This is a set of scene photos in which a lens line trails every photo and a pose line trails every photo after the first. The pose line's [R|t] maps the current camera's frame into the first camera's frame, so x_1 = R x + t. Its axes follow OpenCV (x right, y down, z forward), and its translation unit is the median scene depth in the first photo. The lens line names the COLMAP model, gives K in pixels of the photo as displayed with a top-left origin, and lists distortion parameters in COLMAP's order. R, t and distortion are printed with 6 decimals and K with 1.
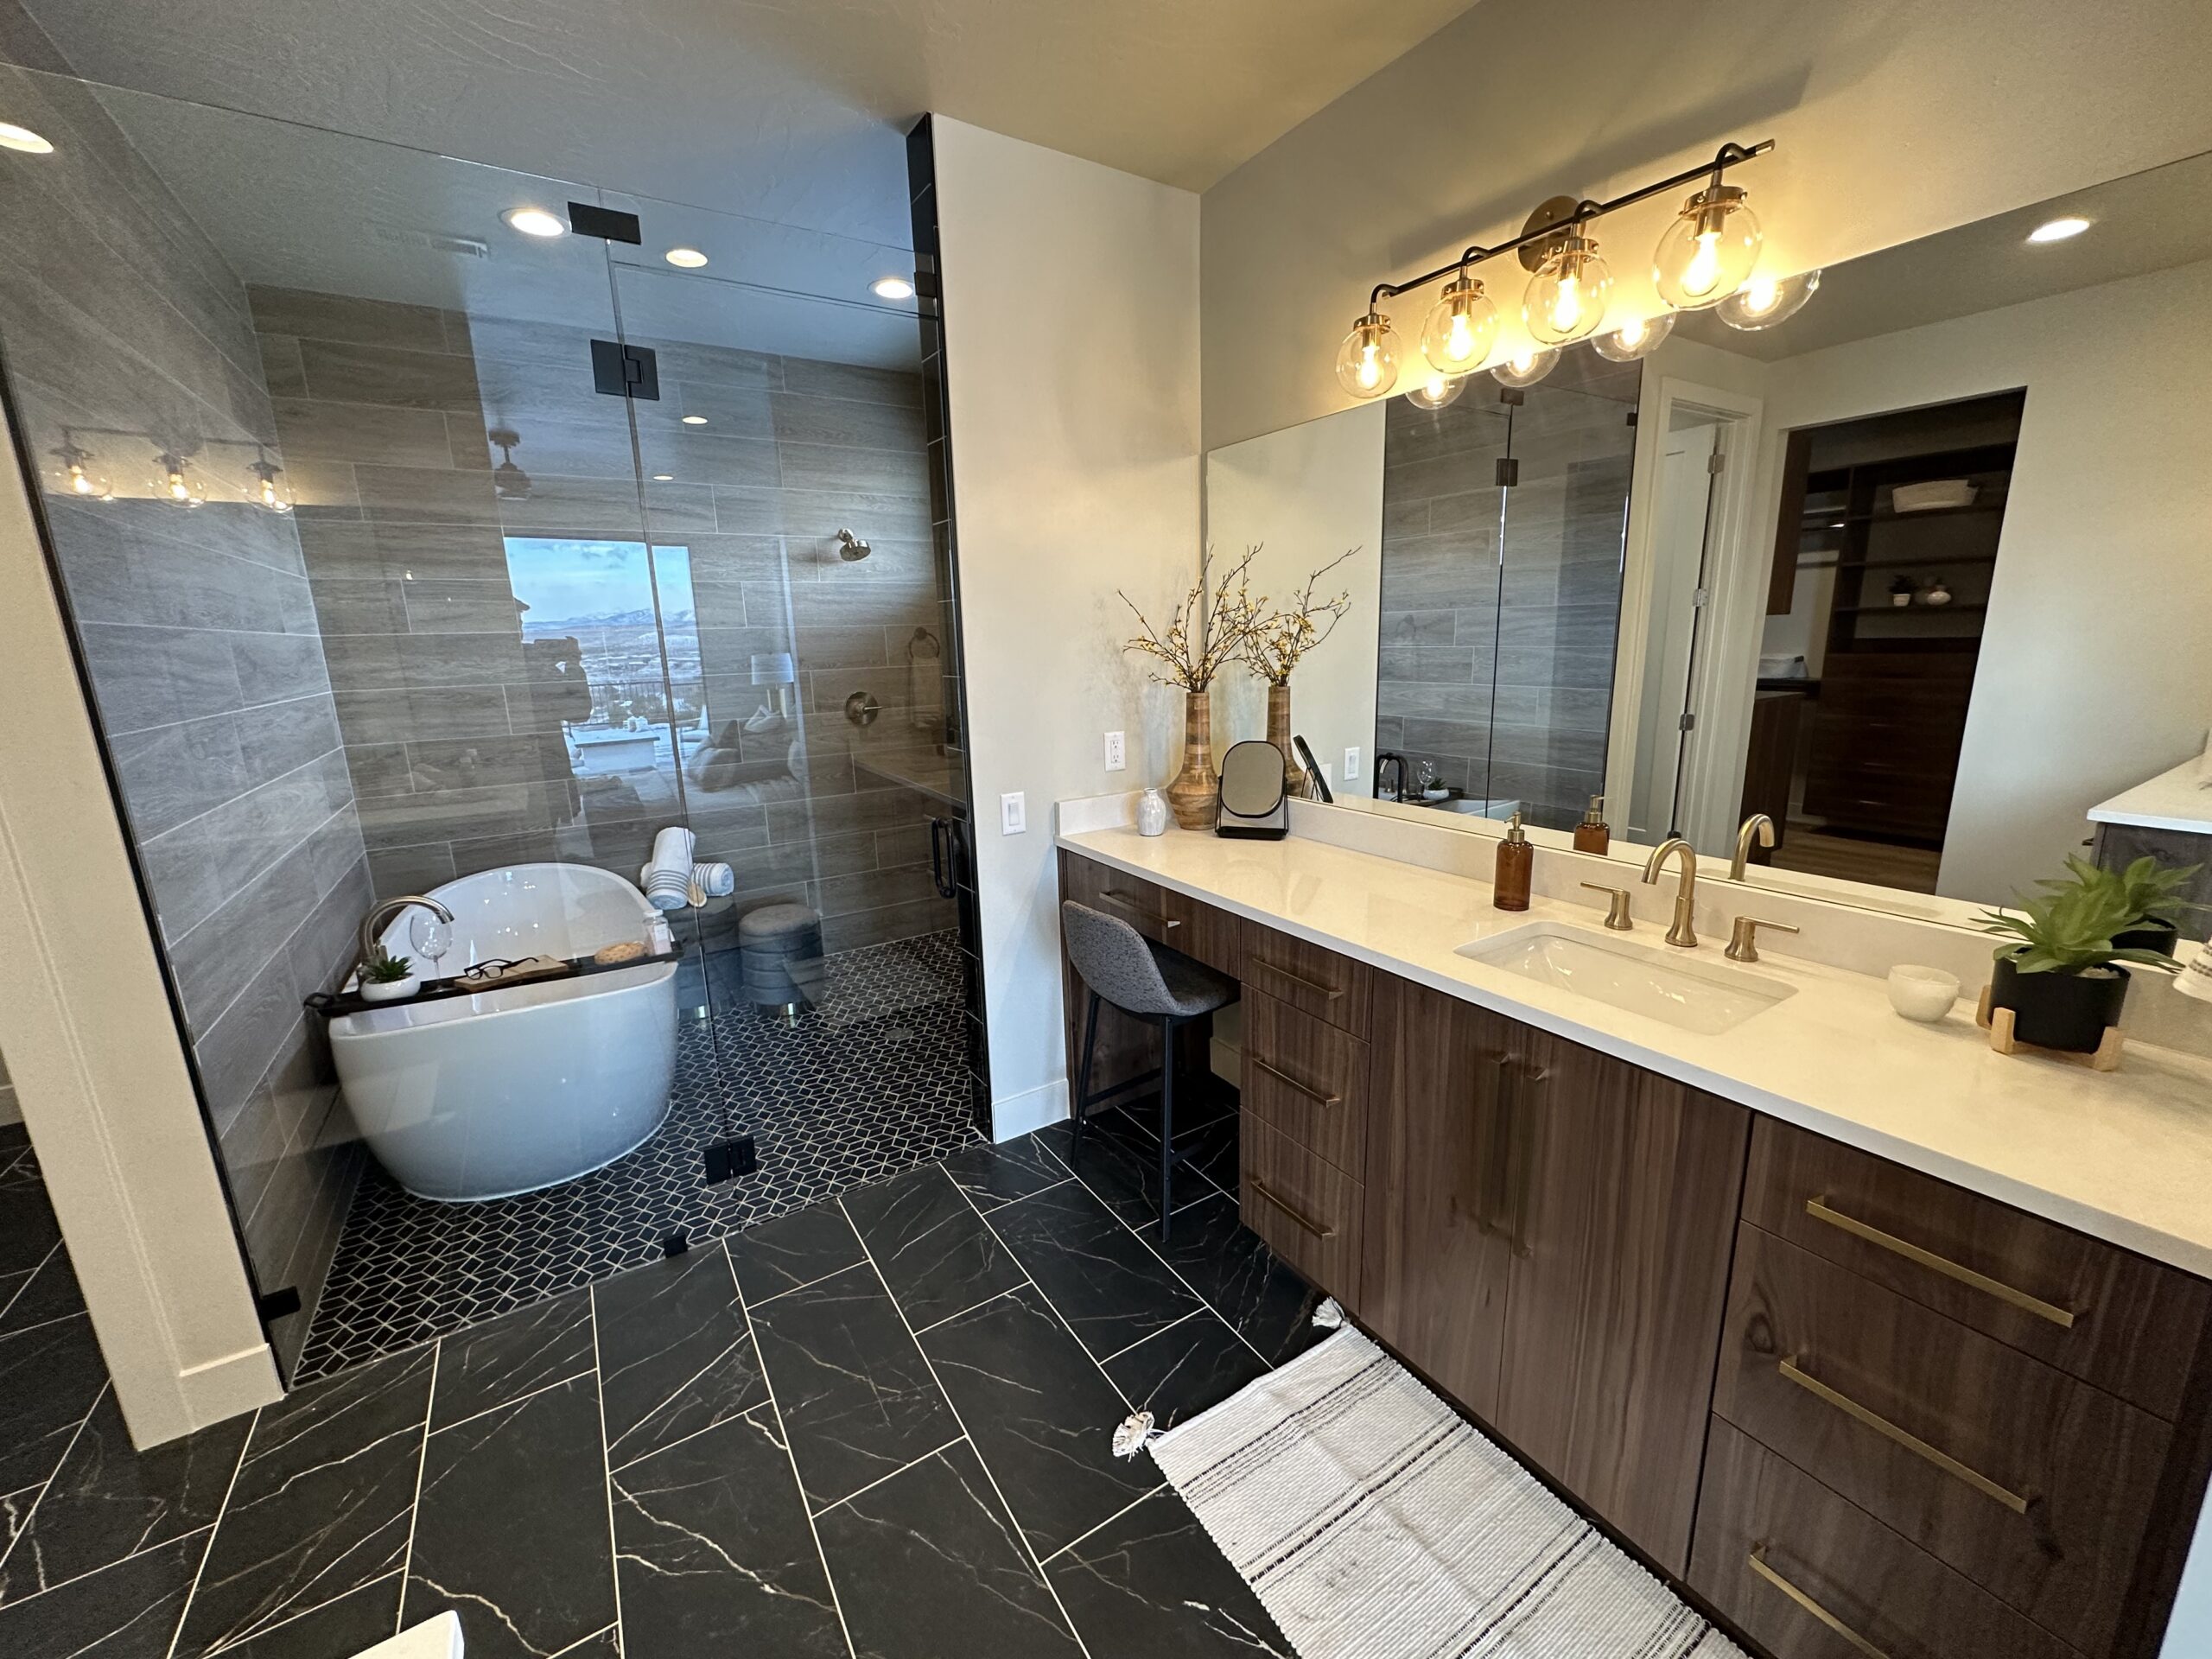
lens RADIAL K [[881.5, 0, 1110.6], [0, 881.5, 831.5], [0, 0, 1]] dist [-0.000531, 0.000362]
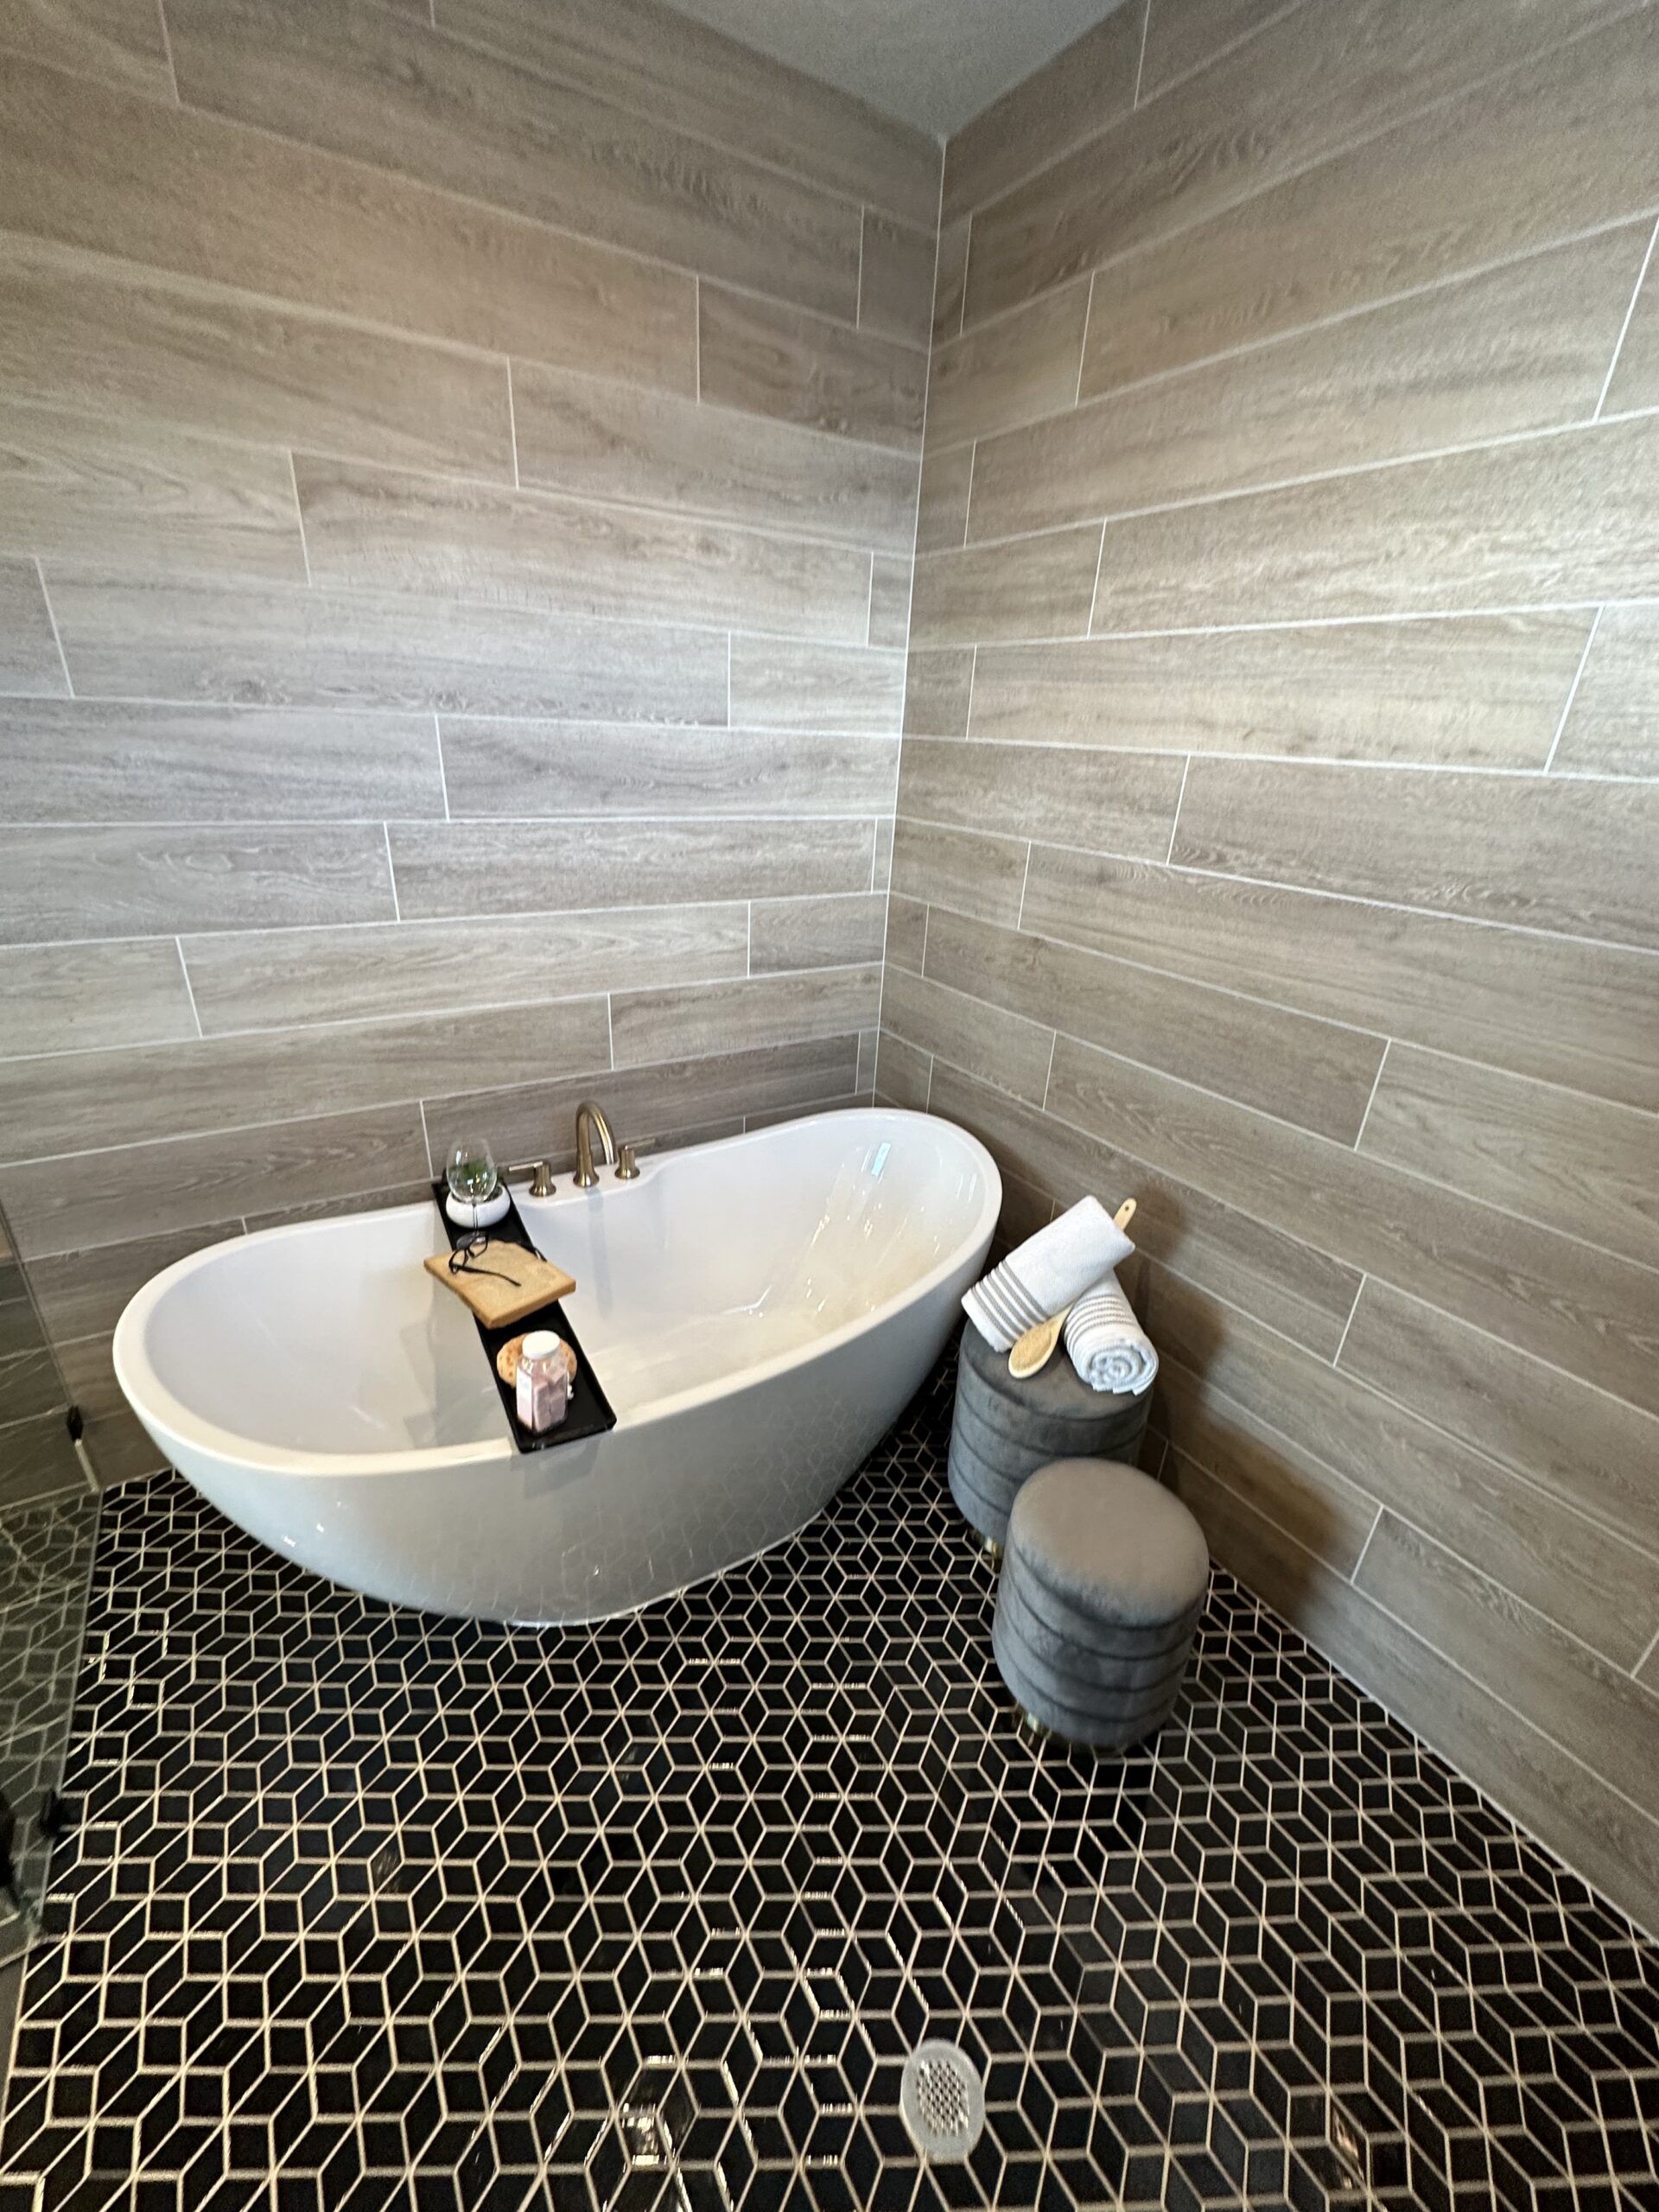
lens RADIAL K [[881.5, 0, 826.8], [0, 881.5, 1109.7], [0, 0, 1]] dist [-0.000531, 0.000362]
pose [[-0.004717, 0.423608, -0.905833, -0.089546], [-0.263020, 0.873423, 0.409821, -0.185658], [0.964779, 0.240185, 0.107297, 0.741858]]
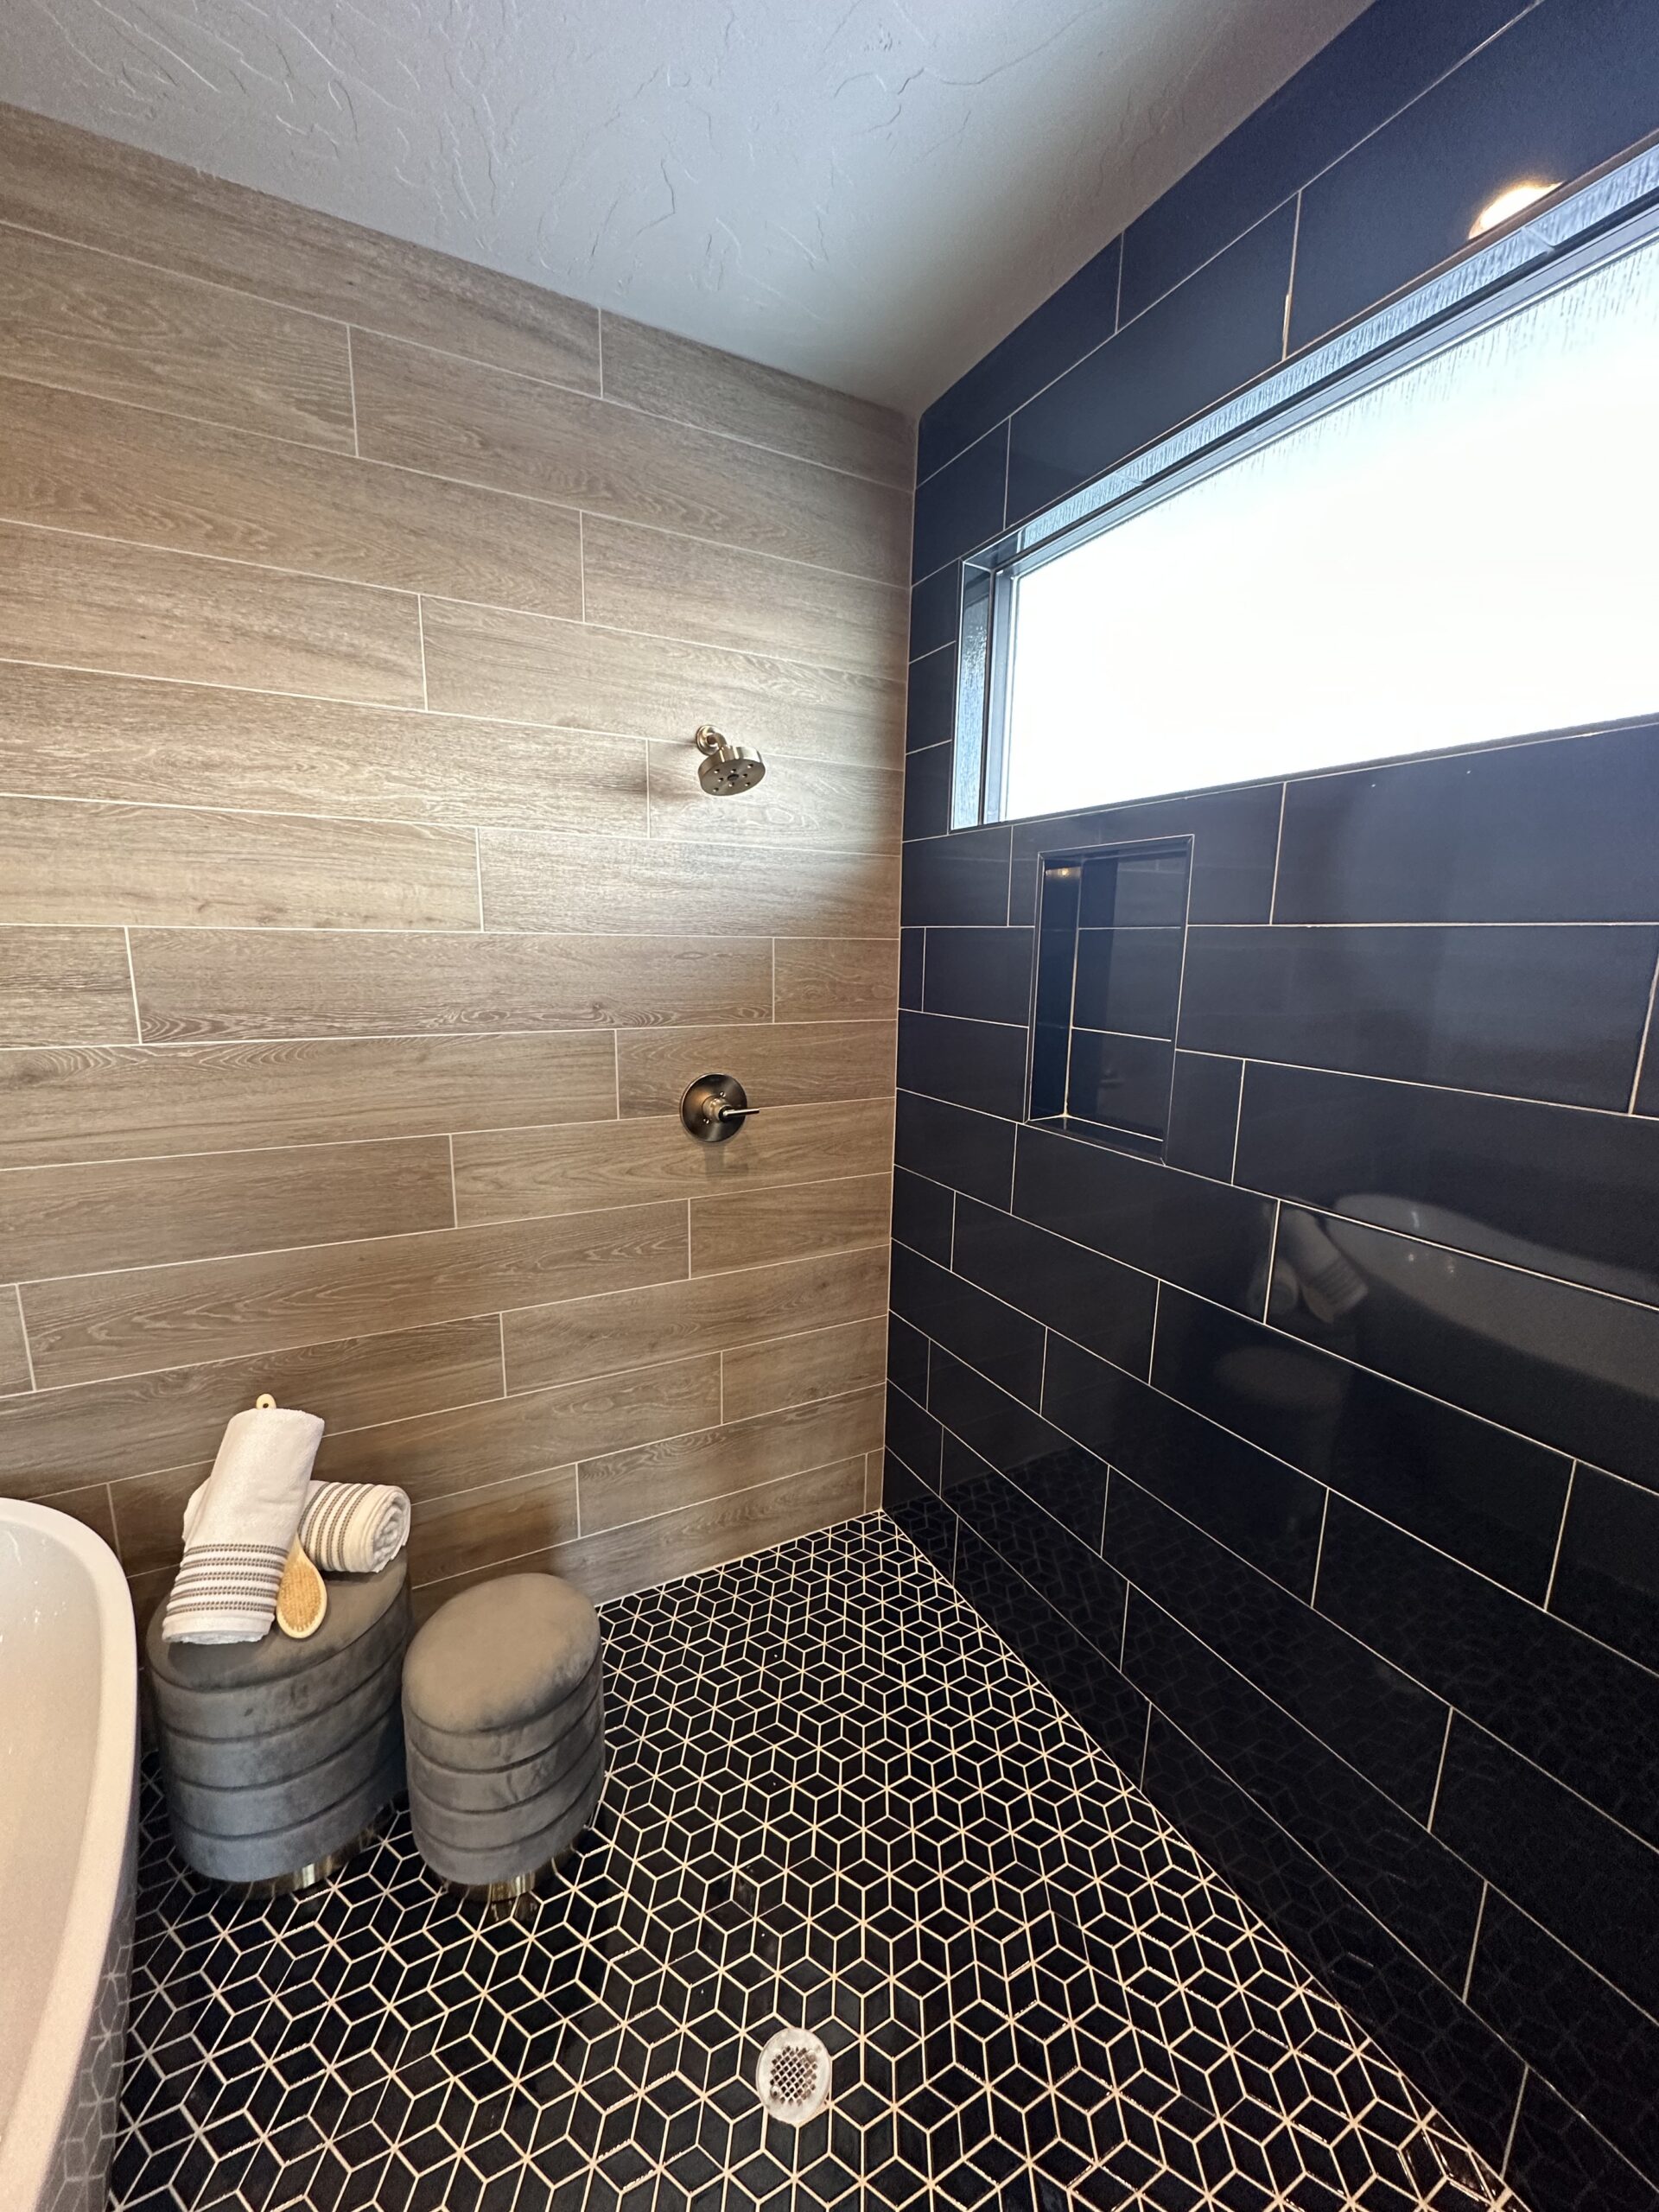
lens RADIAL K [[881.5, 0, 830.5], [0, 881.5, 1114.5], [0, 0, 1]] dist [-0.000531, 0.000362]
pose [[0.995942, 0.057868, -0.068924, -0.198423], [-0.059497, 0.997990, -0.021807, -0.137377], [0.067523, 0.025820, 0.997384, 0.559689]]
